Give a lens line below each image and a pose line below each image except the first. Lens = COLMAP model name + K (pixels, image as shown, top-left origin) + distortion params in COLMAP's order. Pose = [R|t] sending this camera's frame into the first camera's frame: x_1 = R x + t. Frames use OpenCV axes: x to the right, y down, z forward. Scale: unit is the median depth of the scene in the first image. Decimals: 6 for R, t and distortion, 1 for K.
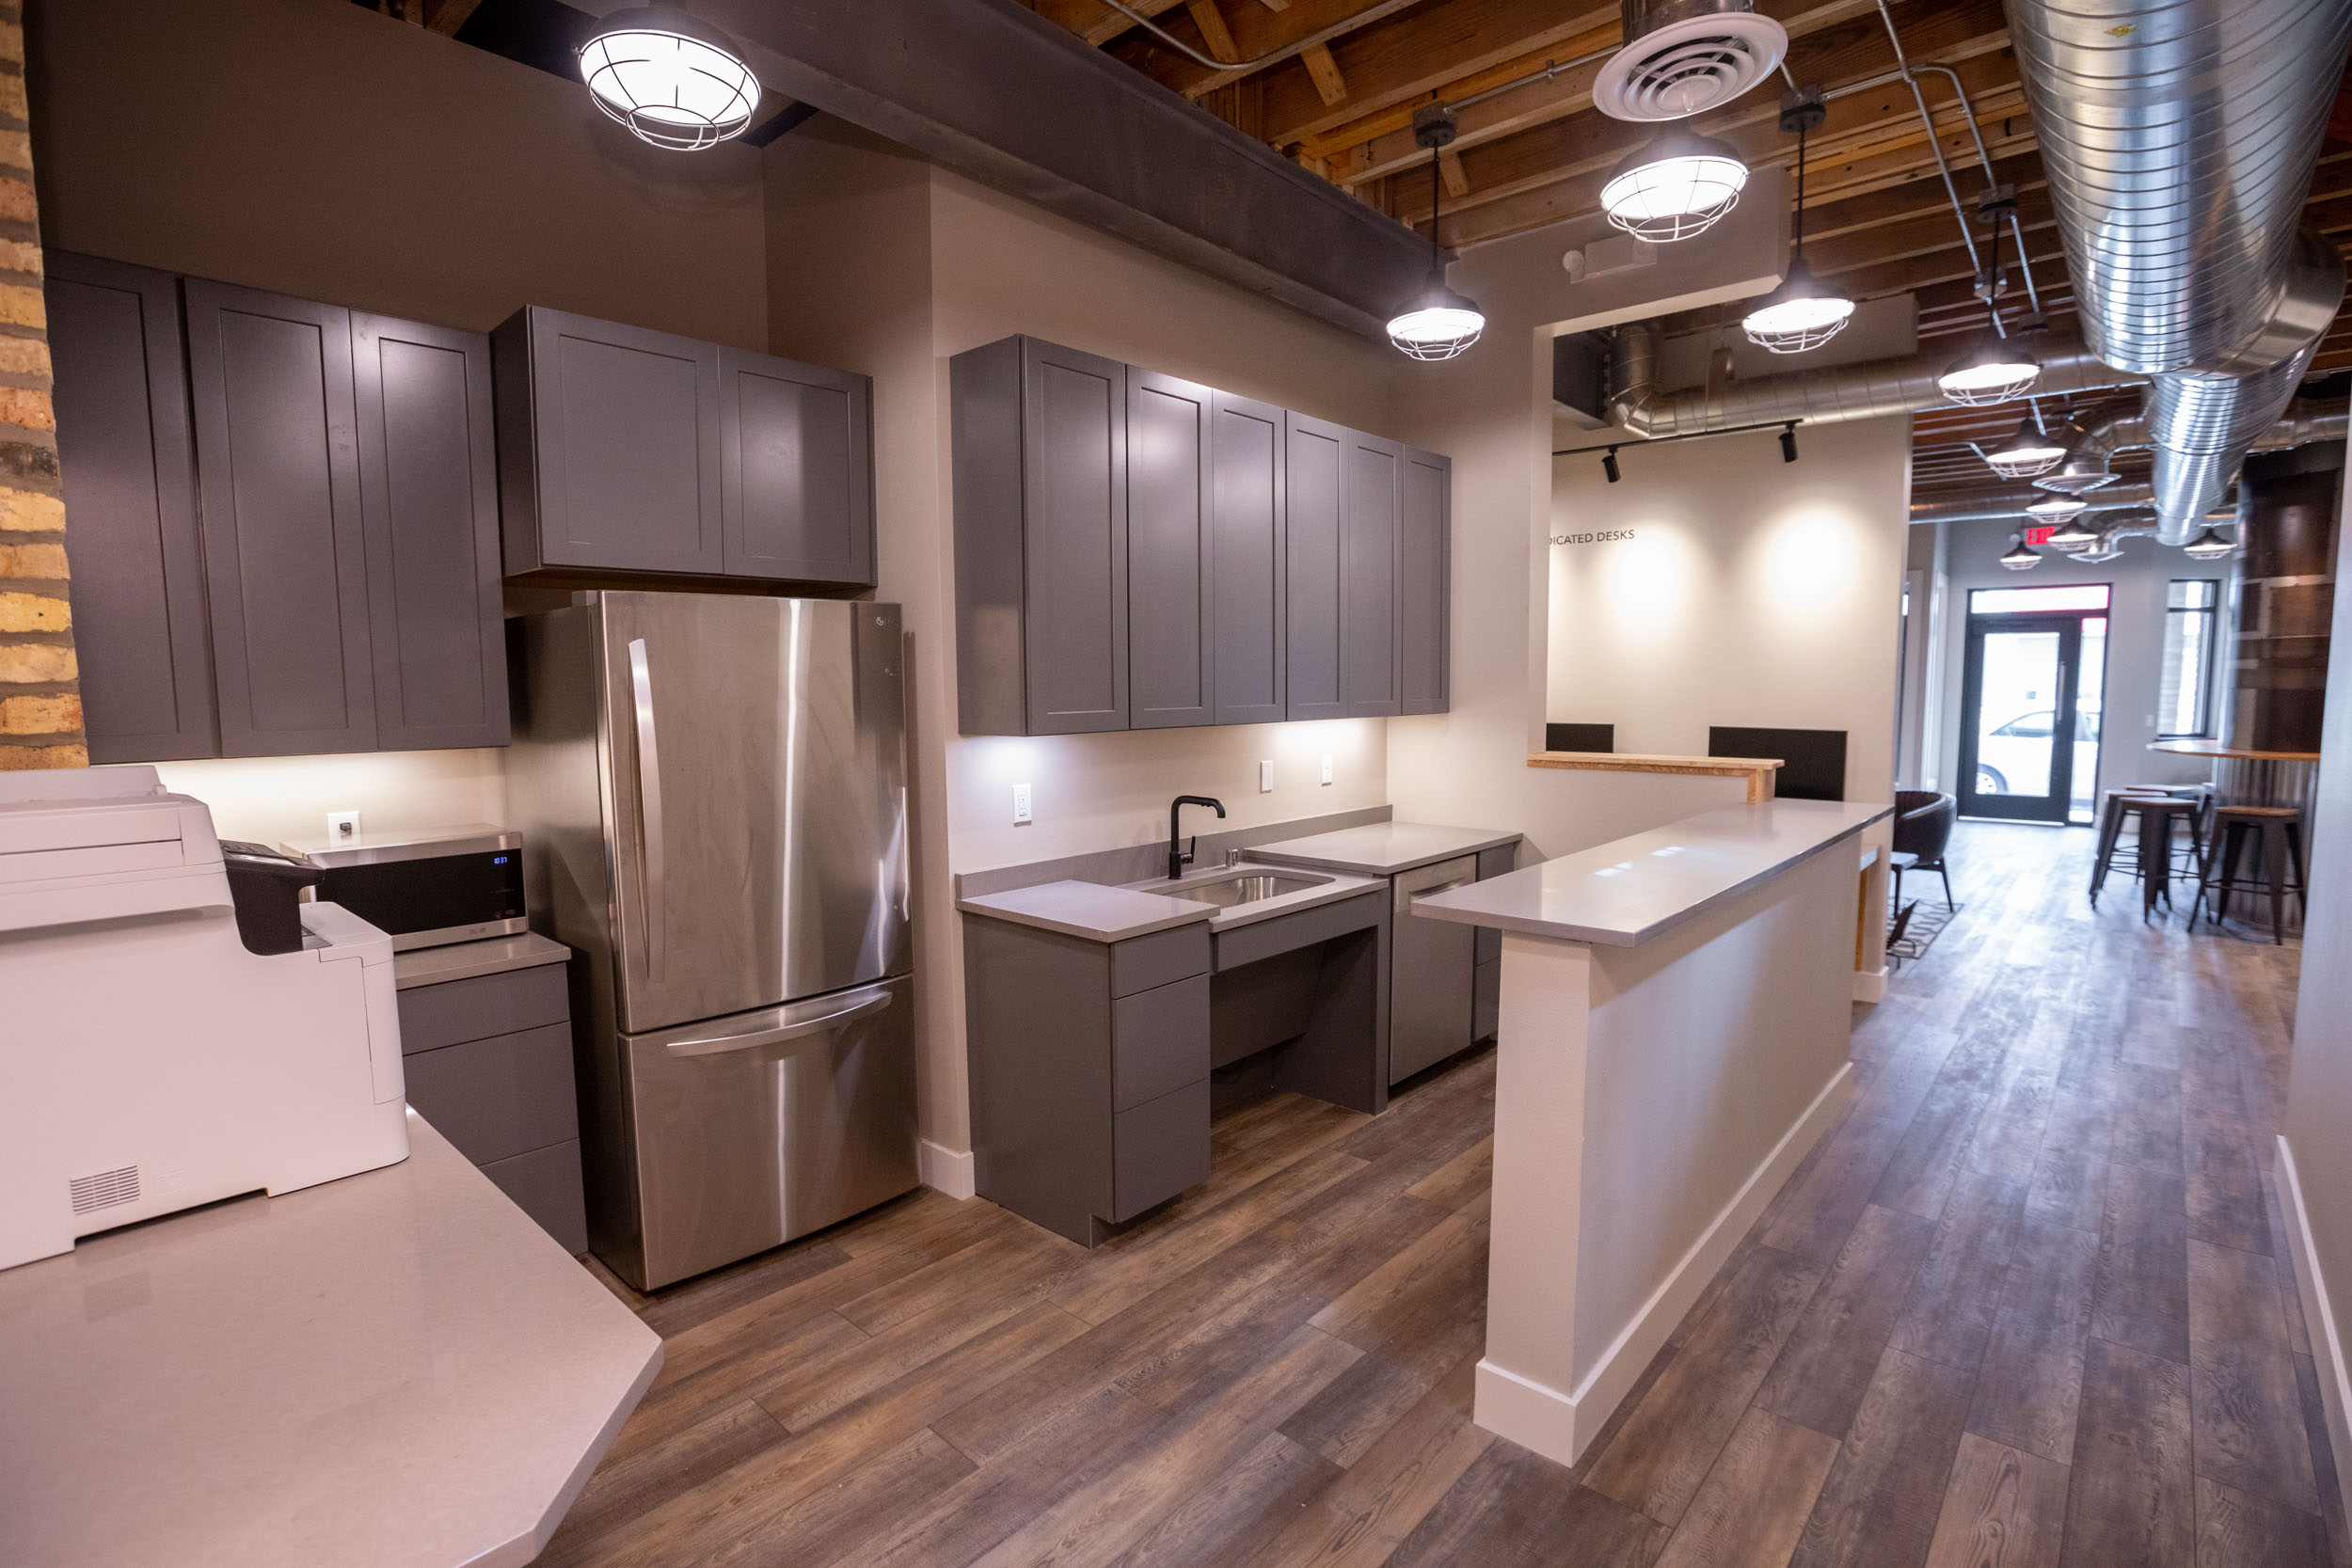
lens RADIAL K [[1106.0, 0, 1175.7], [0, 1106.0, 766.9], [0, 0, 1]] dist [-0.021026, -0.000652]
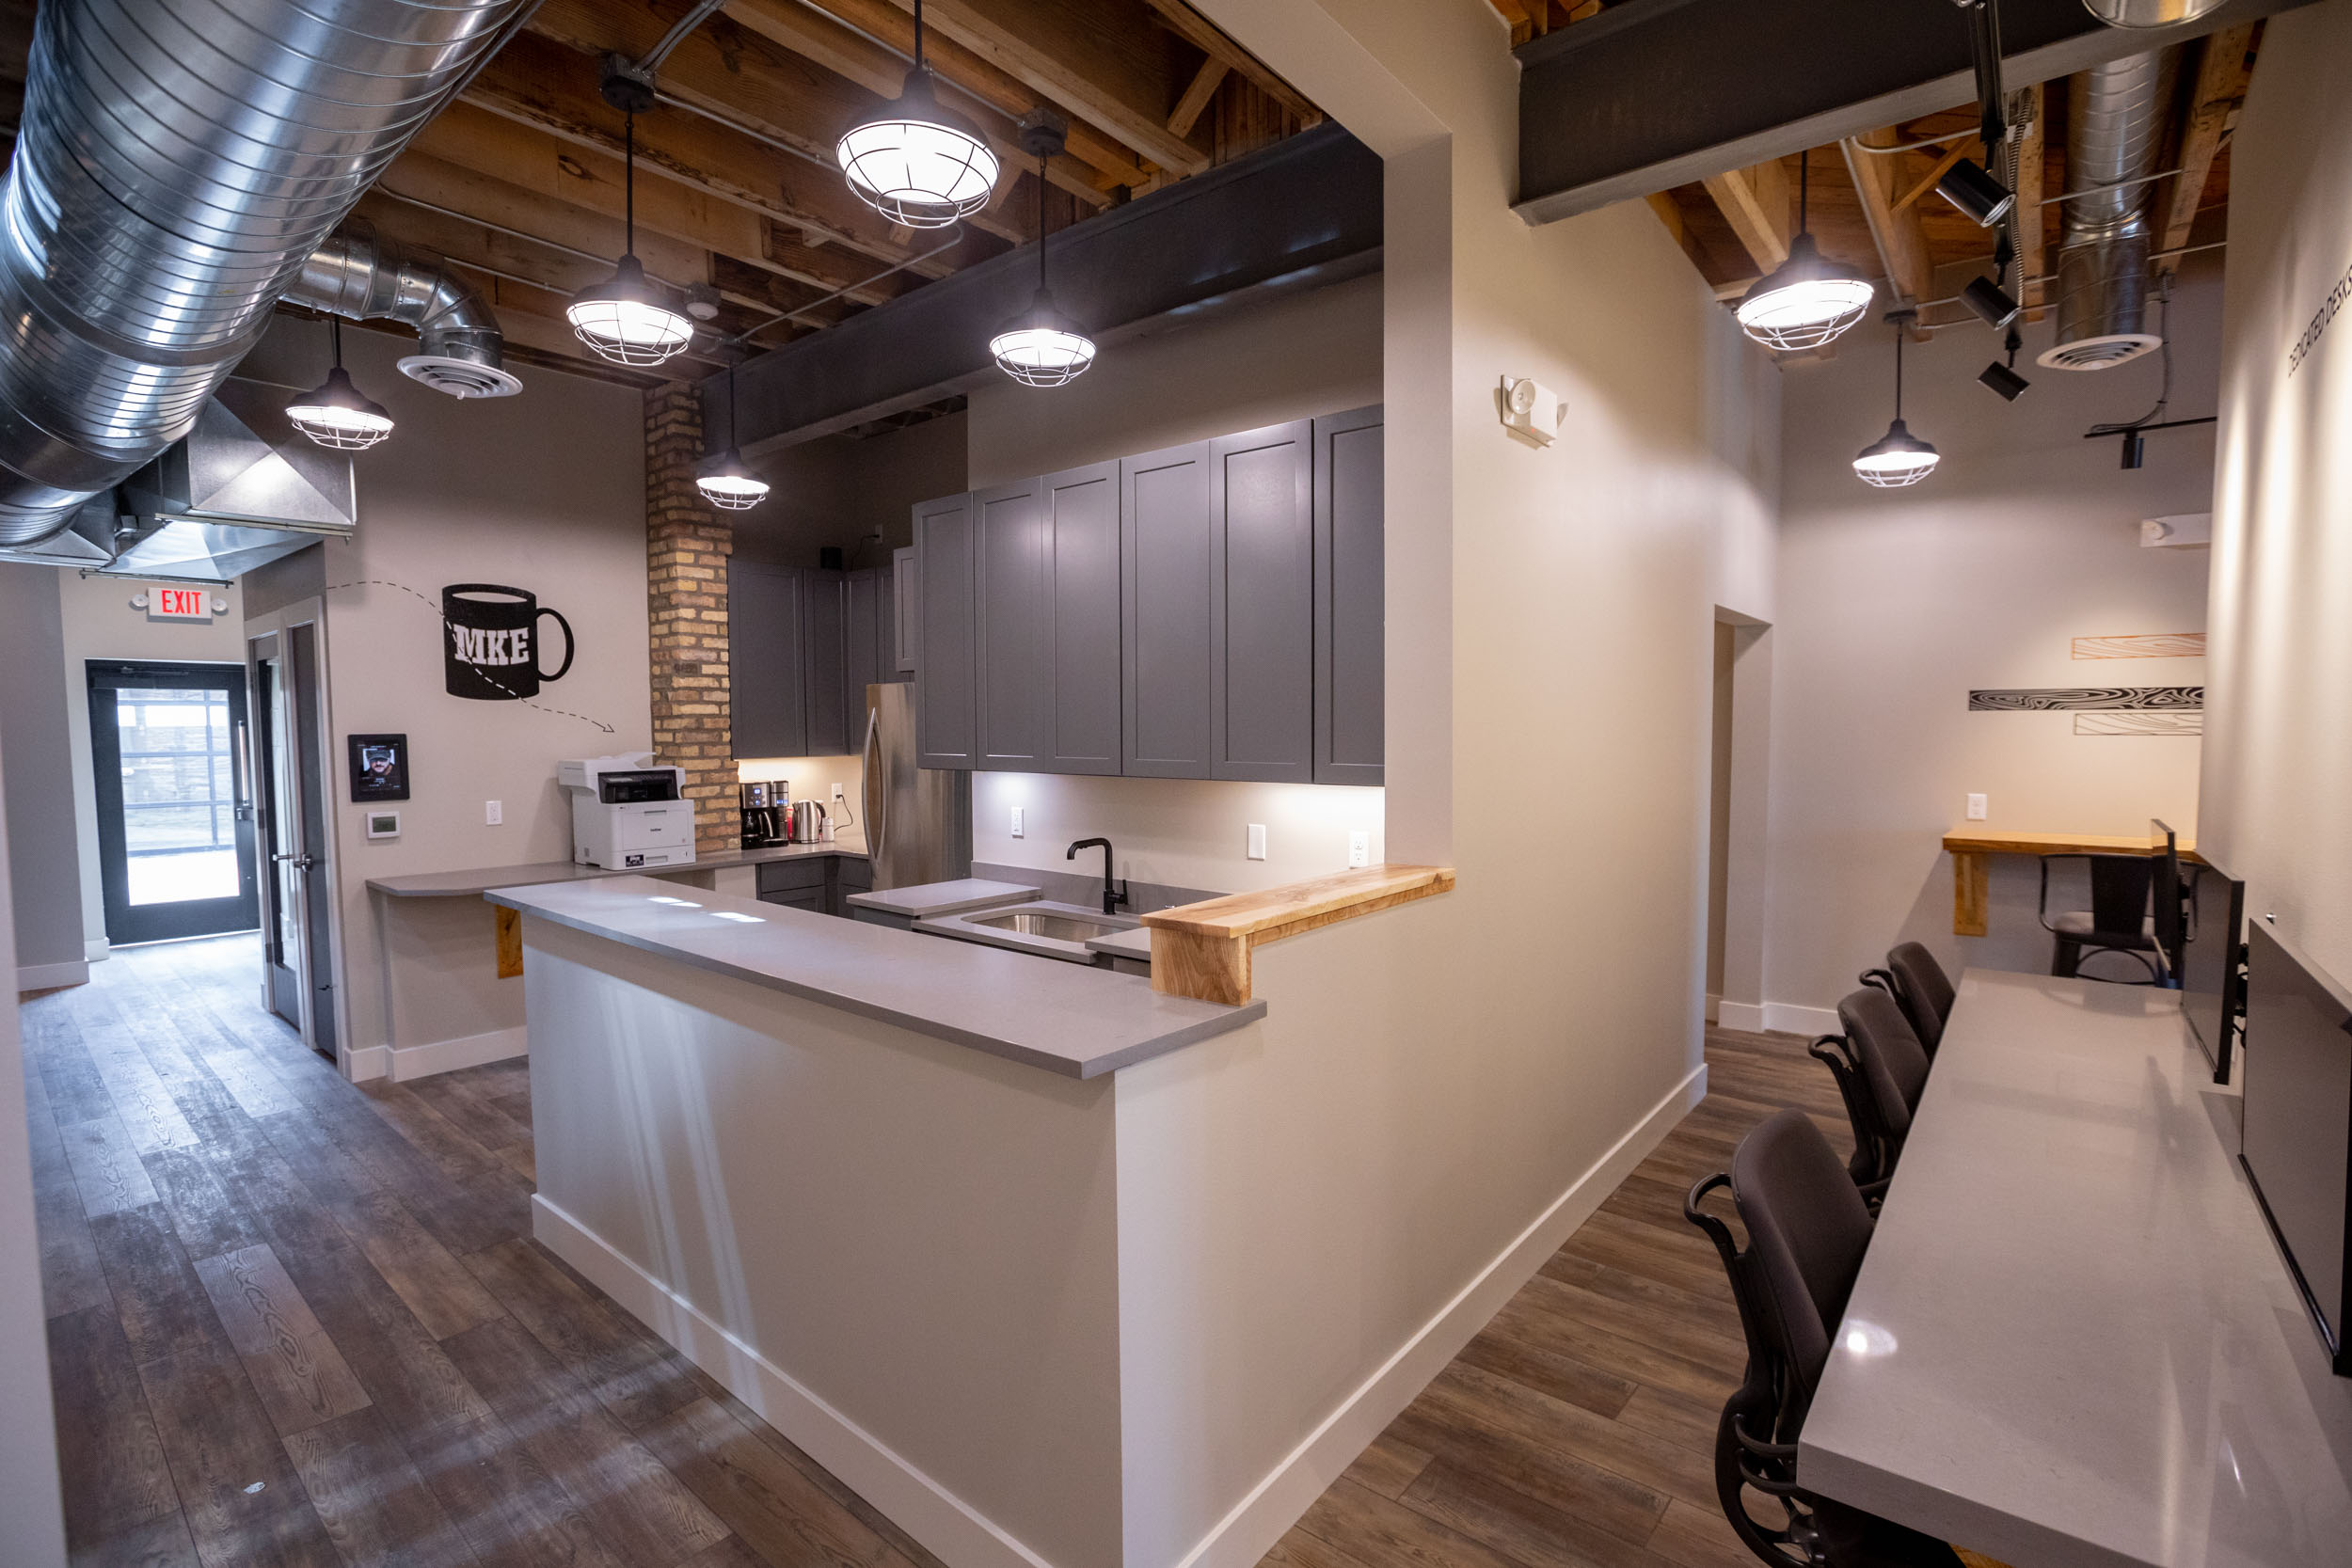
lens RADIAL K [[1076.2, 0, 1165.9], [0, 1076.2, 787.1], [0, 0, 1]] dist [-0.024861, 0.000064]
pose [[0.034368, 0.065753, -0.997244, 1.308780], [-0.075113, 0.995181, 0.063028, -0.117250], [0.996583, 0.072740, 0.039142, 1.255559]]
